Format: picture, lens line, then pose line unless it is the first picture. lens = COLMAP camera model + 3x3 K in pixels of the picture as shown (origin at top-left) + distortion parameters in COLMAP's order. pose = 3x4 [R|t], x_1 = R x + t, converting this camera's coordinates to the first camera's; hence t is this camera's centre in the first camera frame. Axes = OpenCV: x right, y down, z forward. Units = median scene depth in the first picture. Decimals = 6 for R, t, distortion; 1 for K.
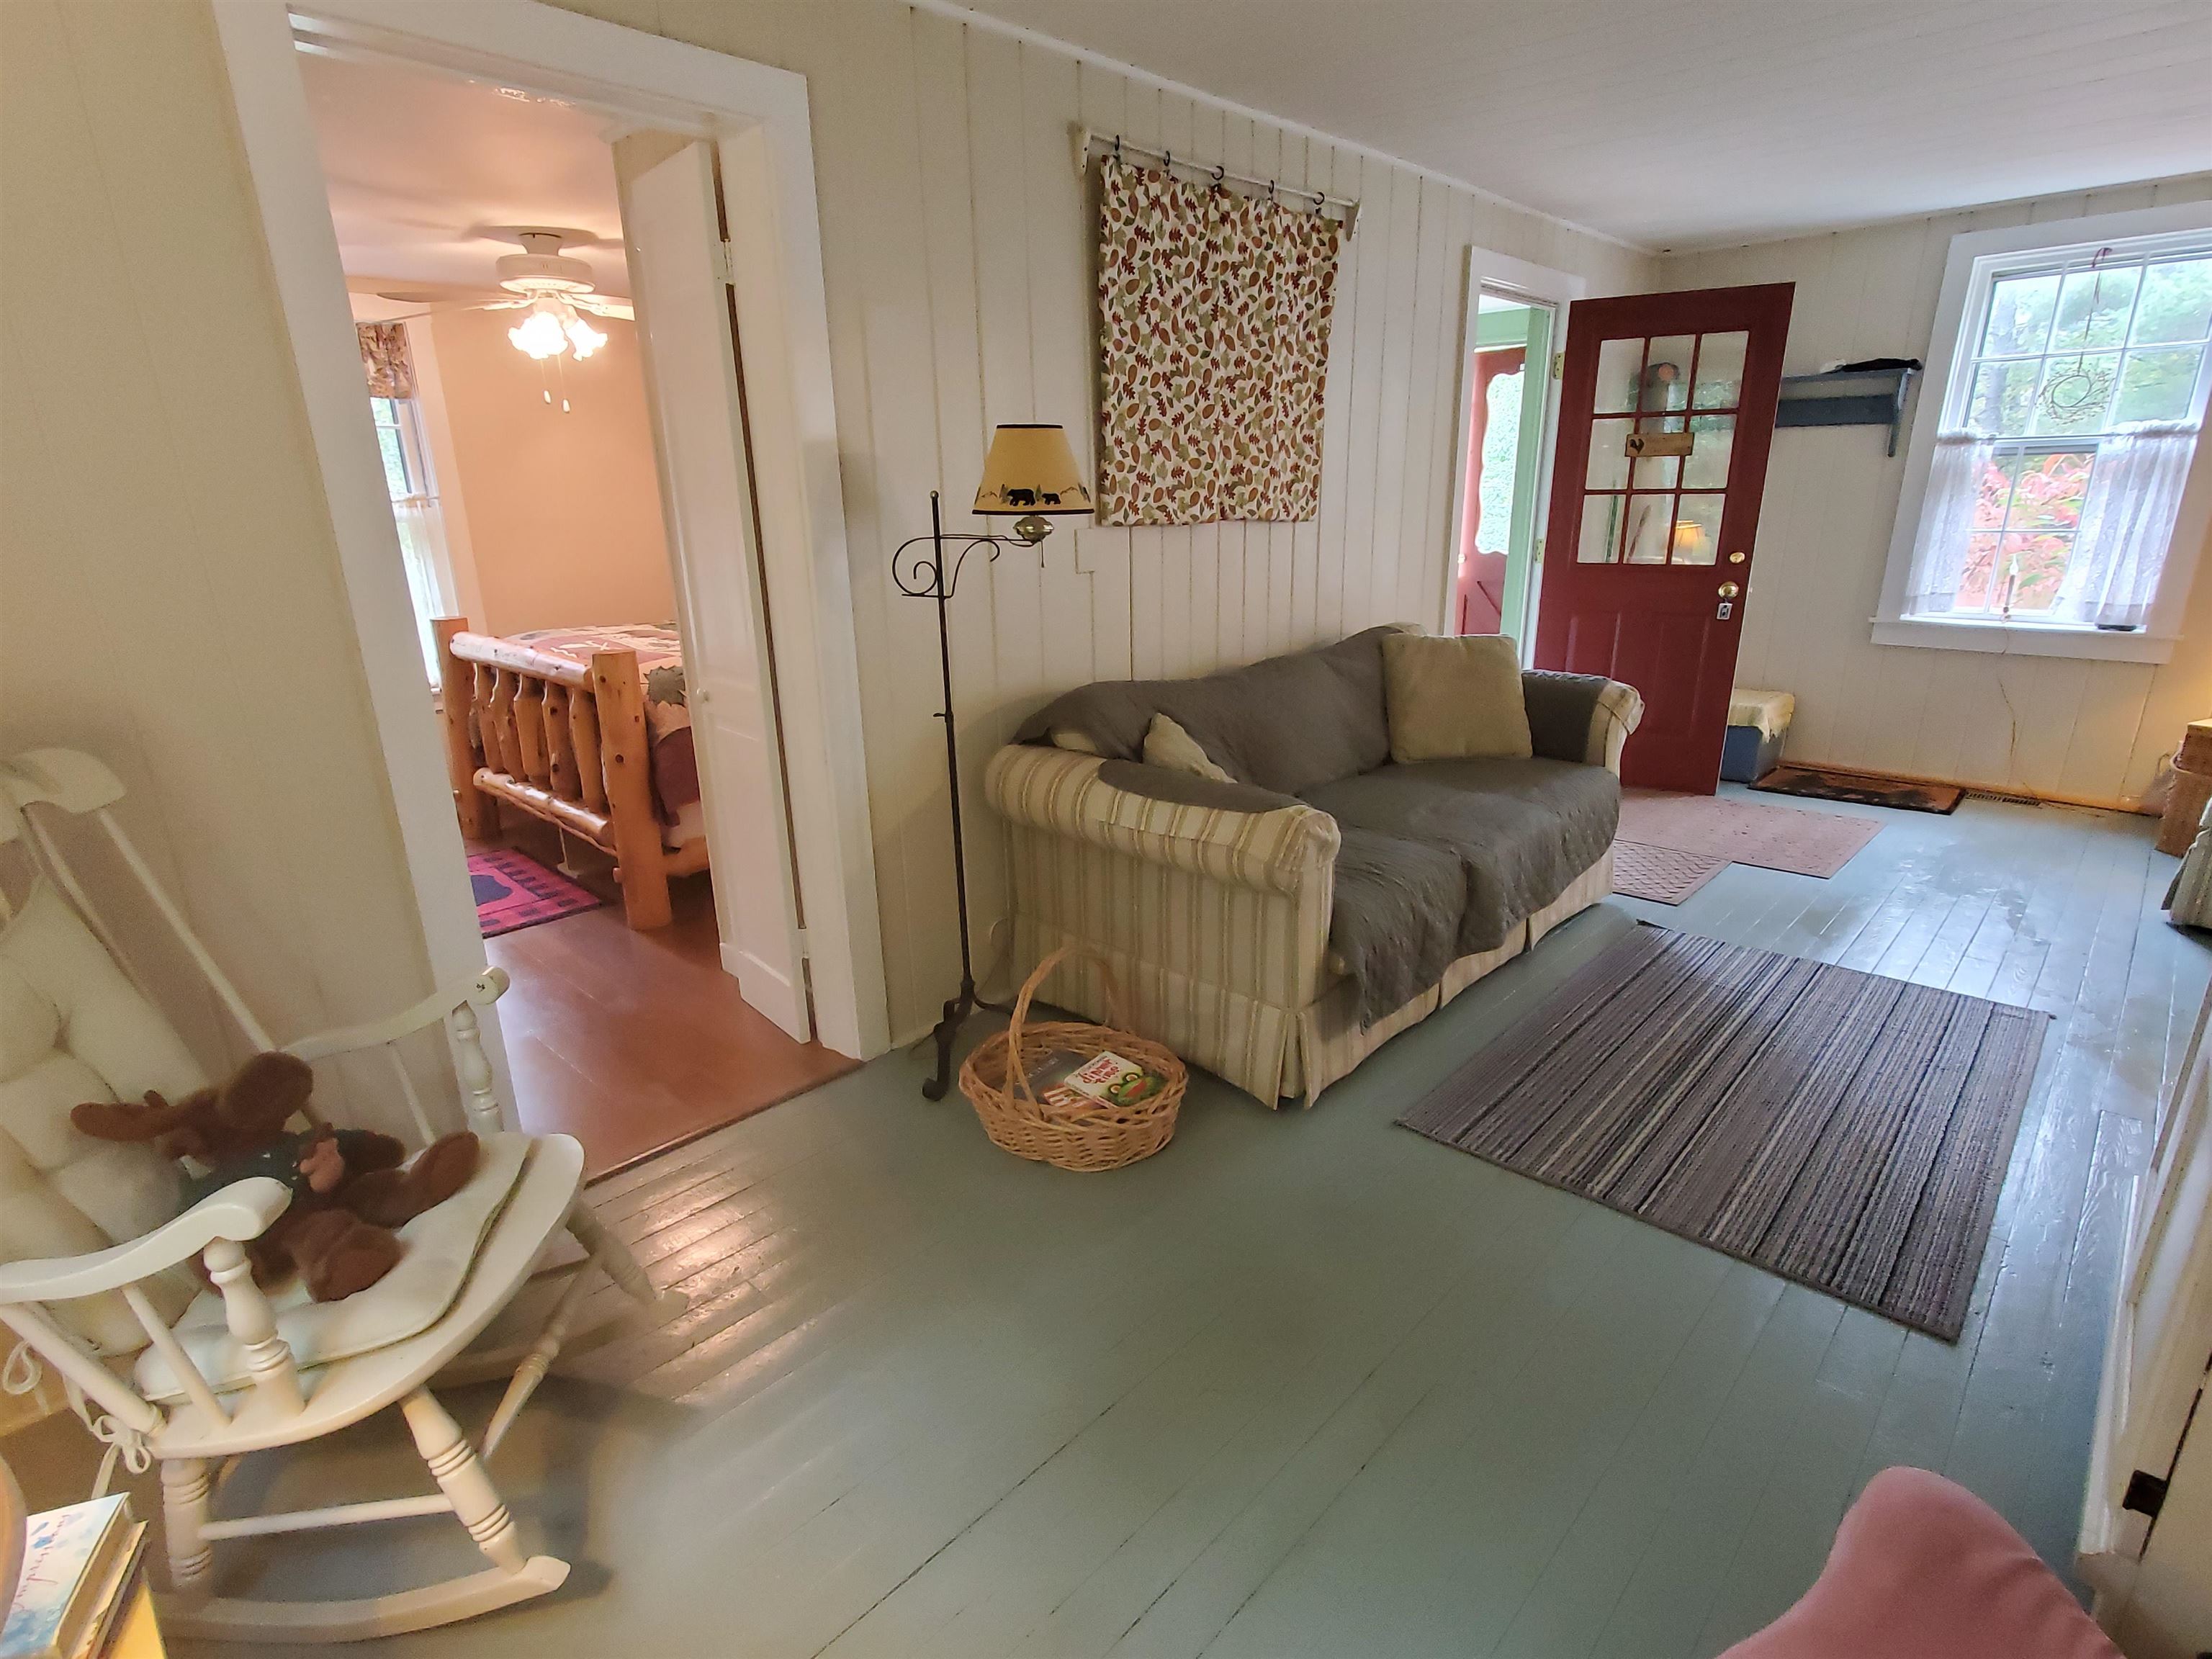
lens RADIAL K [[1142.8, 0, 1122.2], [0, 1142.8, 854.3], [0, 0, 1]] dist [0.017371, 0.003588]
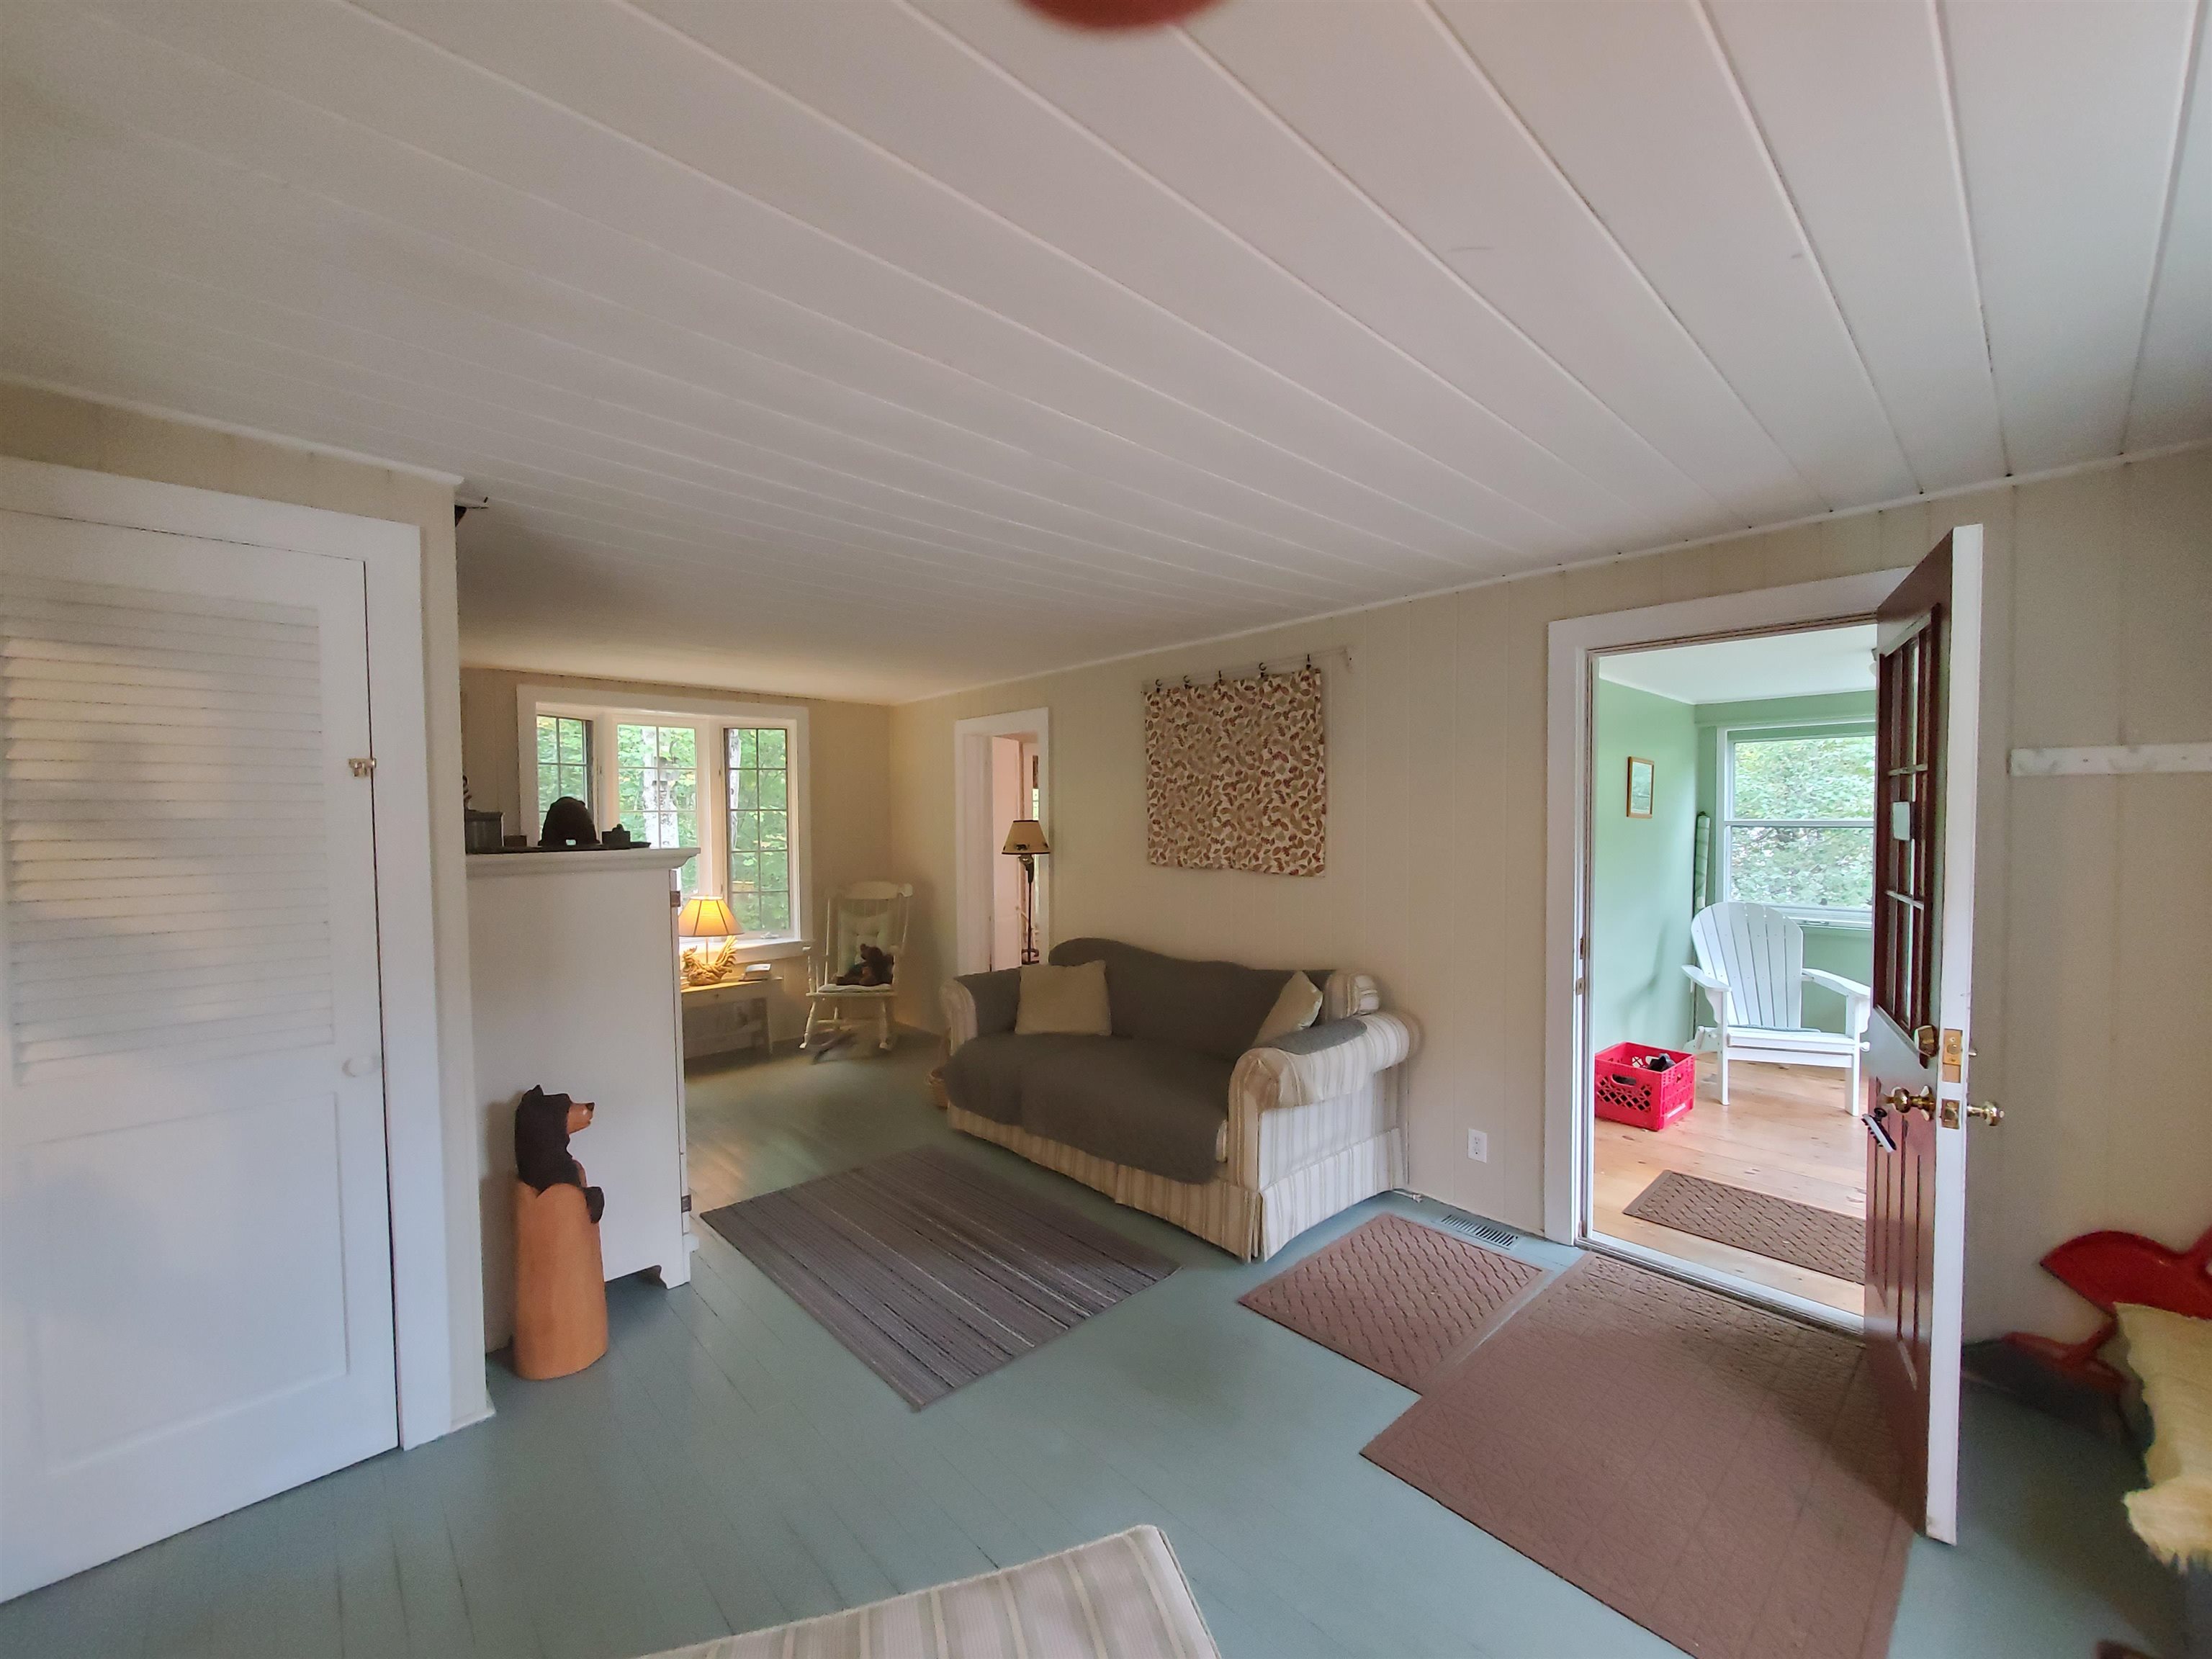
lens RADIAL K [[878.8, 0, 1112.3], [0, 878.8, 846.3], [0, 0, 1]] dist [-0.003148, -0.000198]
pose [[-0.040005, 0.039474, -0.998419, 1.388352], [-0.304943, 0.951067, 0.049820, -0.359891], [0.951530, 0.306454, -0.026010, 0.947804]]
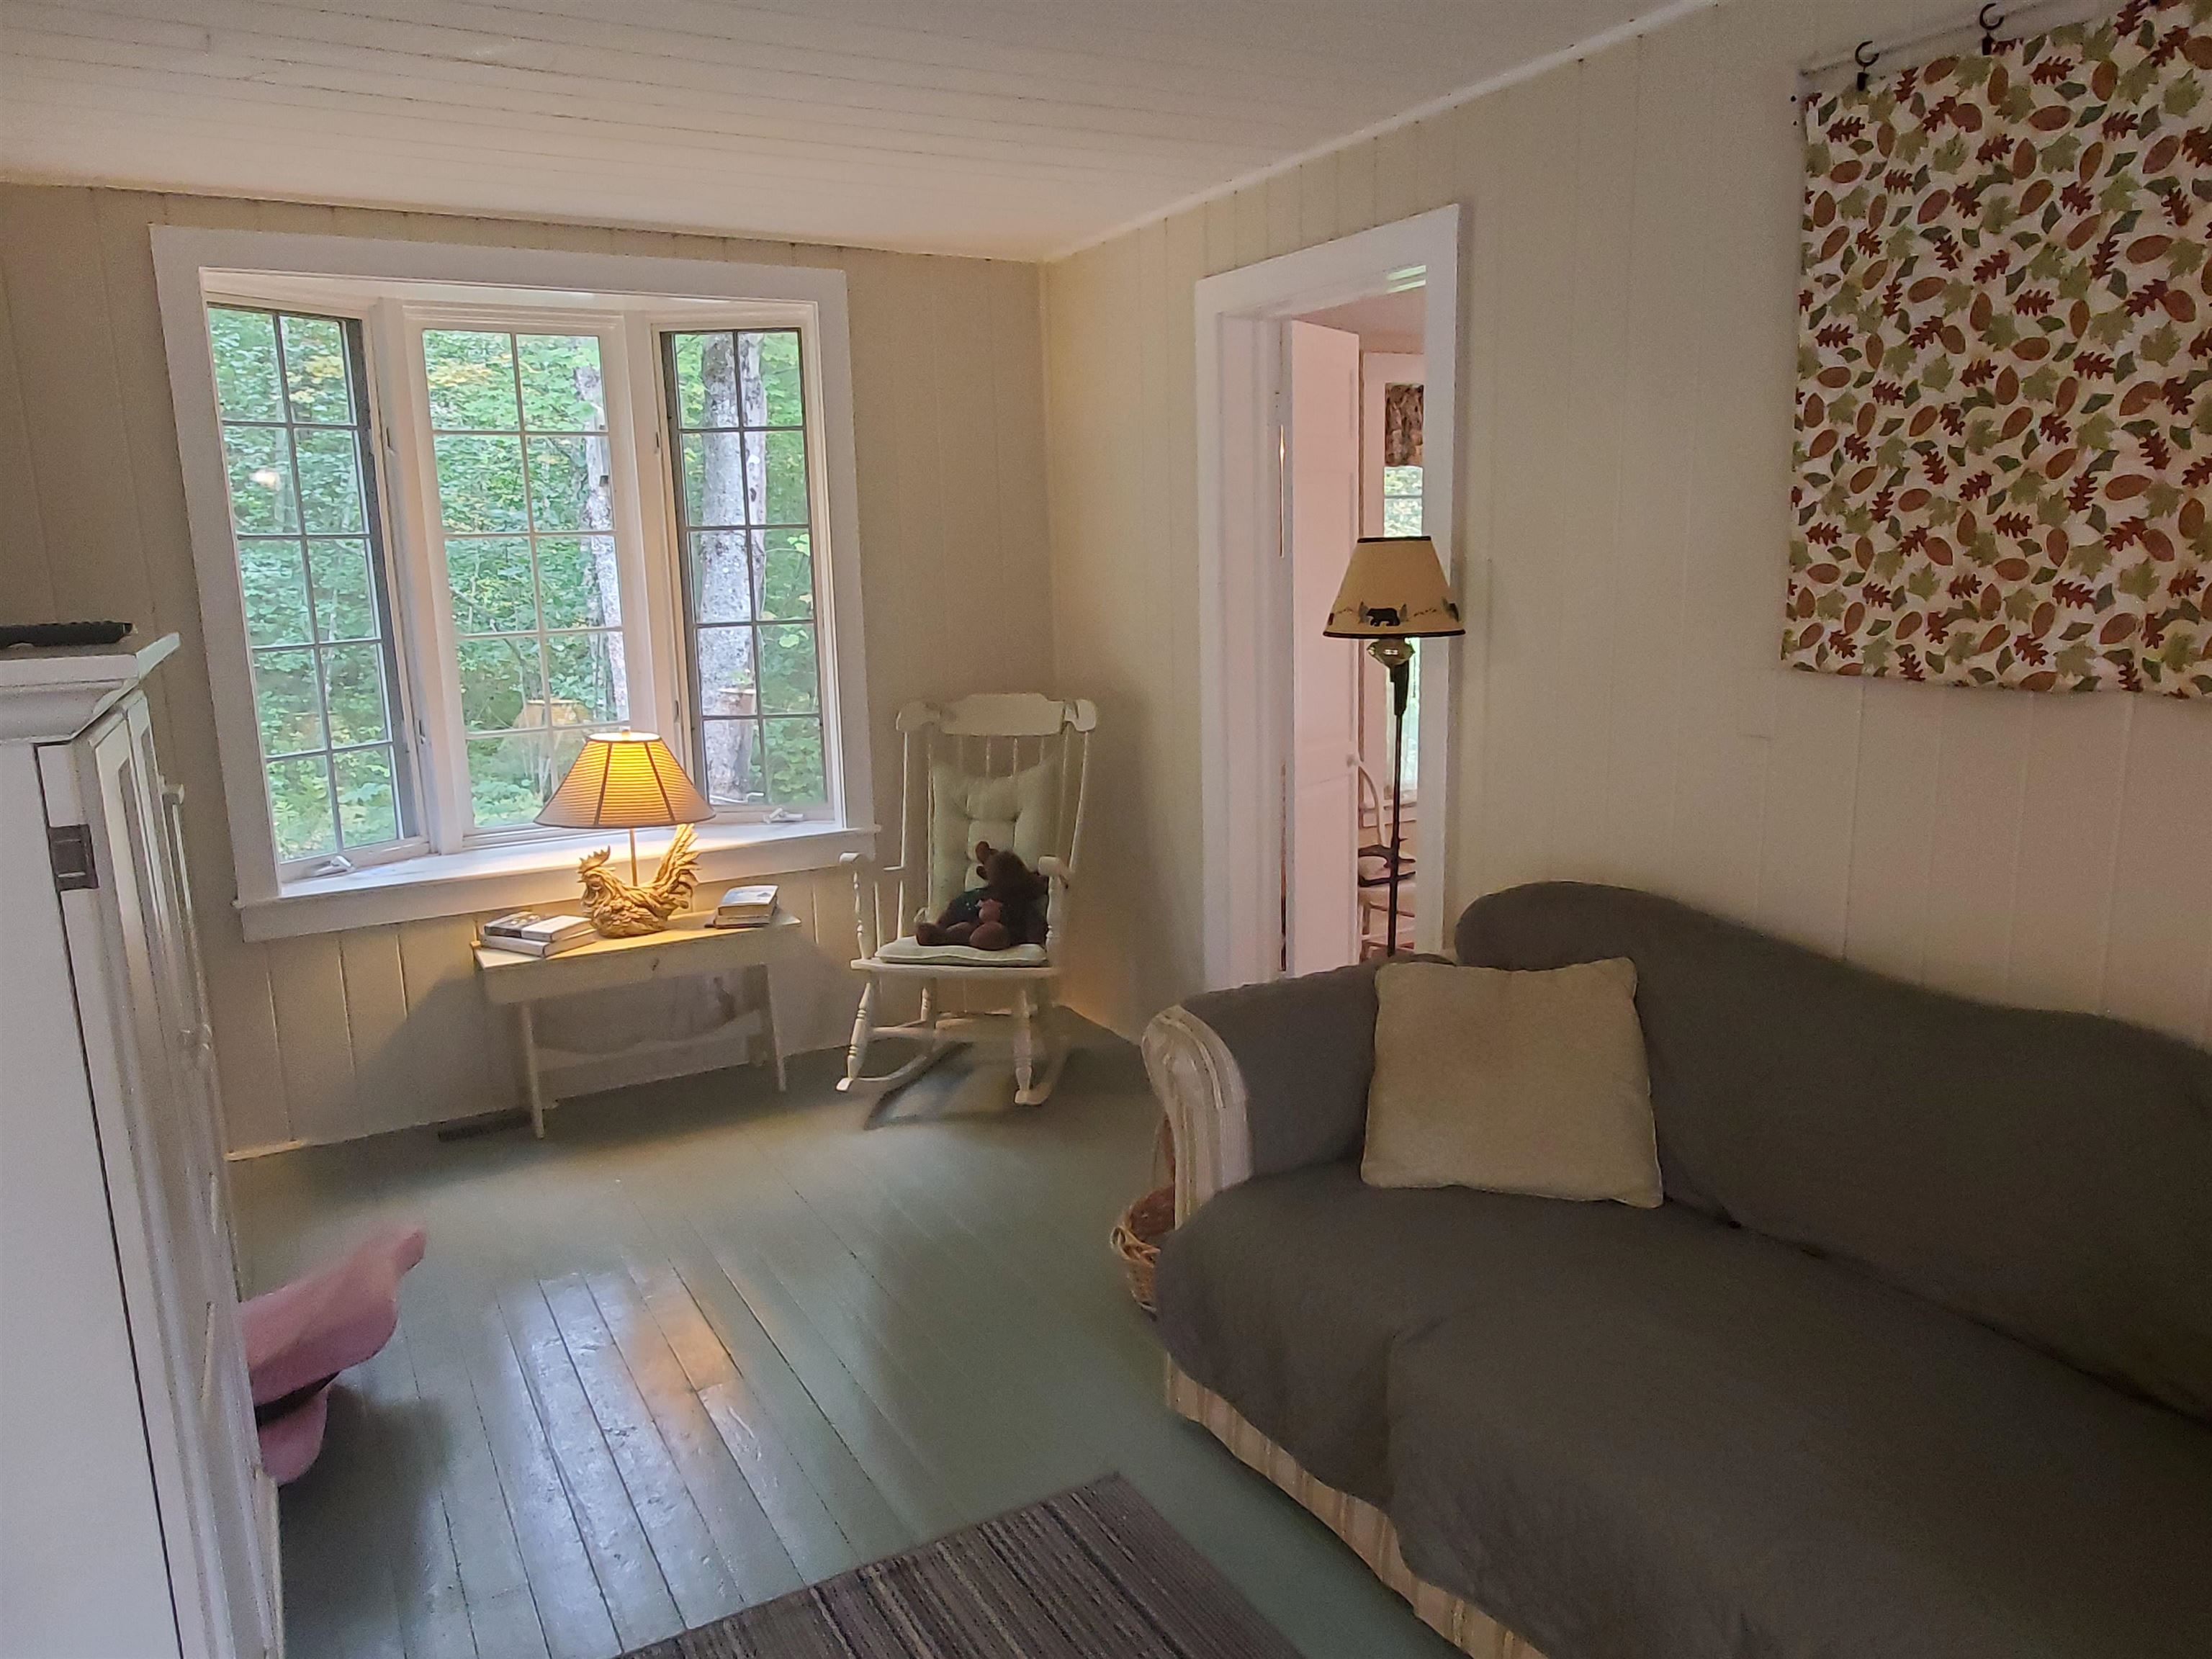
lens RADIAL K [[1525.5, 0, 1113.8], [0, 1525.5, 835.8], [0, 0, 1]] dist [0.009506, -0.005269]
pose [[-0.274118, 0.186789, -0.943382, 0.832373], [-0.277936, 0.923709, 0.263653, -0.312273], [0.920658, 0.334472, -0.201290, 0.845282]]
